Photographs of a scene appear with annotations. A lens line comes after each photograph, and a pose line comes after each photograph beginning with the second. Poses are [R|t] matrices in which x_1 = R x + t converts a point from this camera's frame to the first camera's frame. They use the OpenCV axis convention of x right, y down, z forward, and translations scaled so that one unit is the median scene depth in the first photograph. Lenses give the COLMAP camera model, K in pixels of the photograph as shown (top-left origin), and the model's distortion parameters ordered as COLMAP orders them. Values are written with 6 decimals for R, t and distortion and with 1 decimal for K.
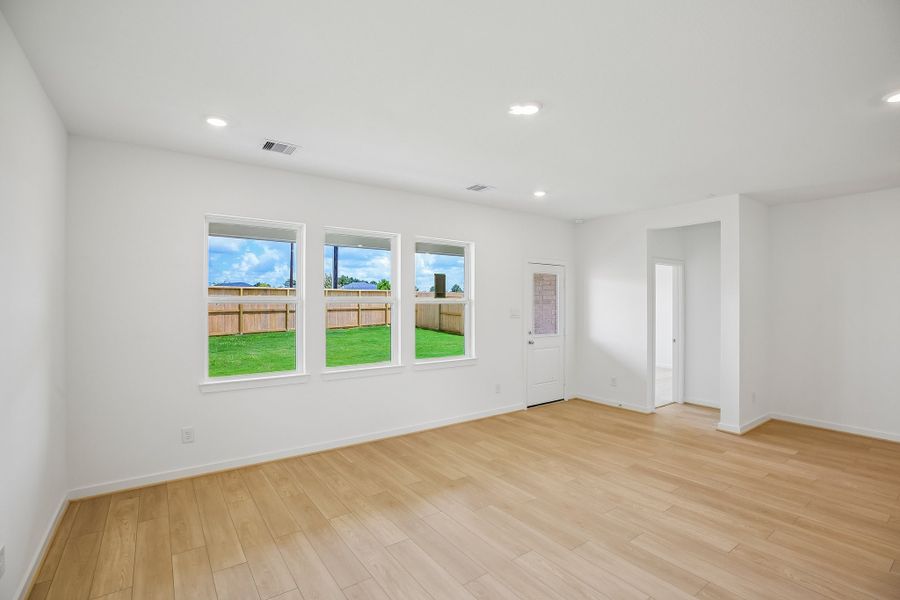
lens RADIAL K [[416.0, 0, 449.9], [0, 416.0, 304.6], [0, 0, 1]] dist [-0.026970, 0.003090]
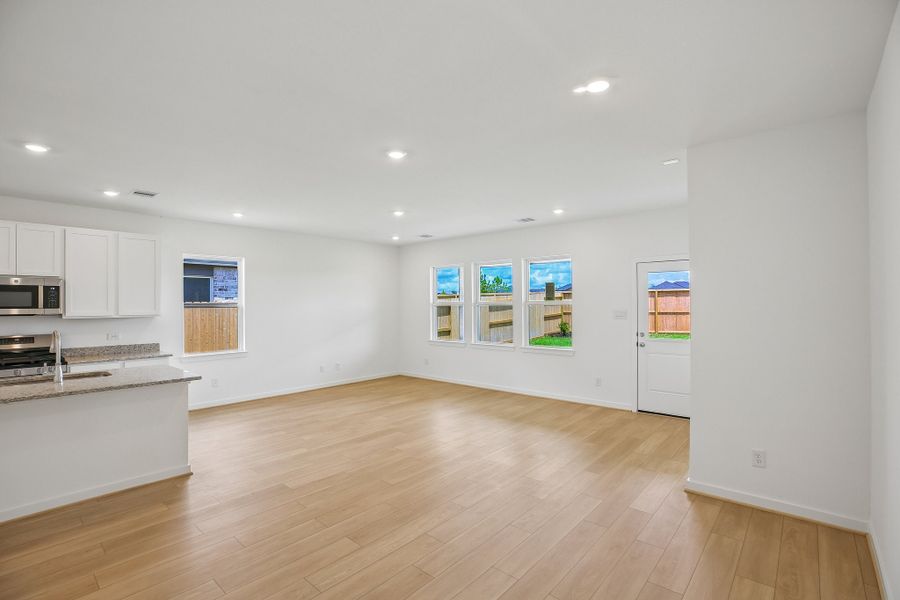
lens RADIAL K [[416.0, 0, 449.3], [0, 416.0, 296.3], [0, 0, 1]] dist [-0.026970, 0.003090]
pose [[0.232398, -0.022970, -0.972349, 1.199720], [-0.003728, 0.999693, -0.024507, 0.003279], [0.972614, 0.009320, 0.232241, 0.397644]]
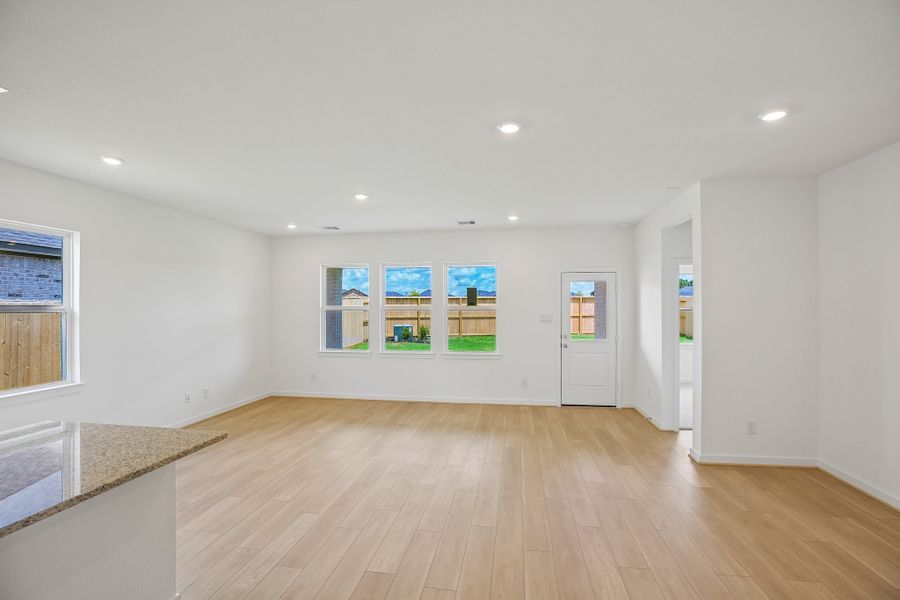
lens RADIAL K [[416.0, 0, 452.8], [0, 416.0, 302.4], [0, 0, 1]] dist [-0.026970, 0.003090]
pose [[0.717312, -0.013925, -0.696613, 0.863907], [-0.003854, 0.999706, -0.023952, 0.005475], [0.696742, 0.019865, 0.717047, 0.019594]]
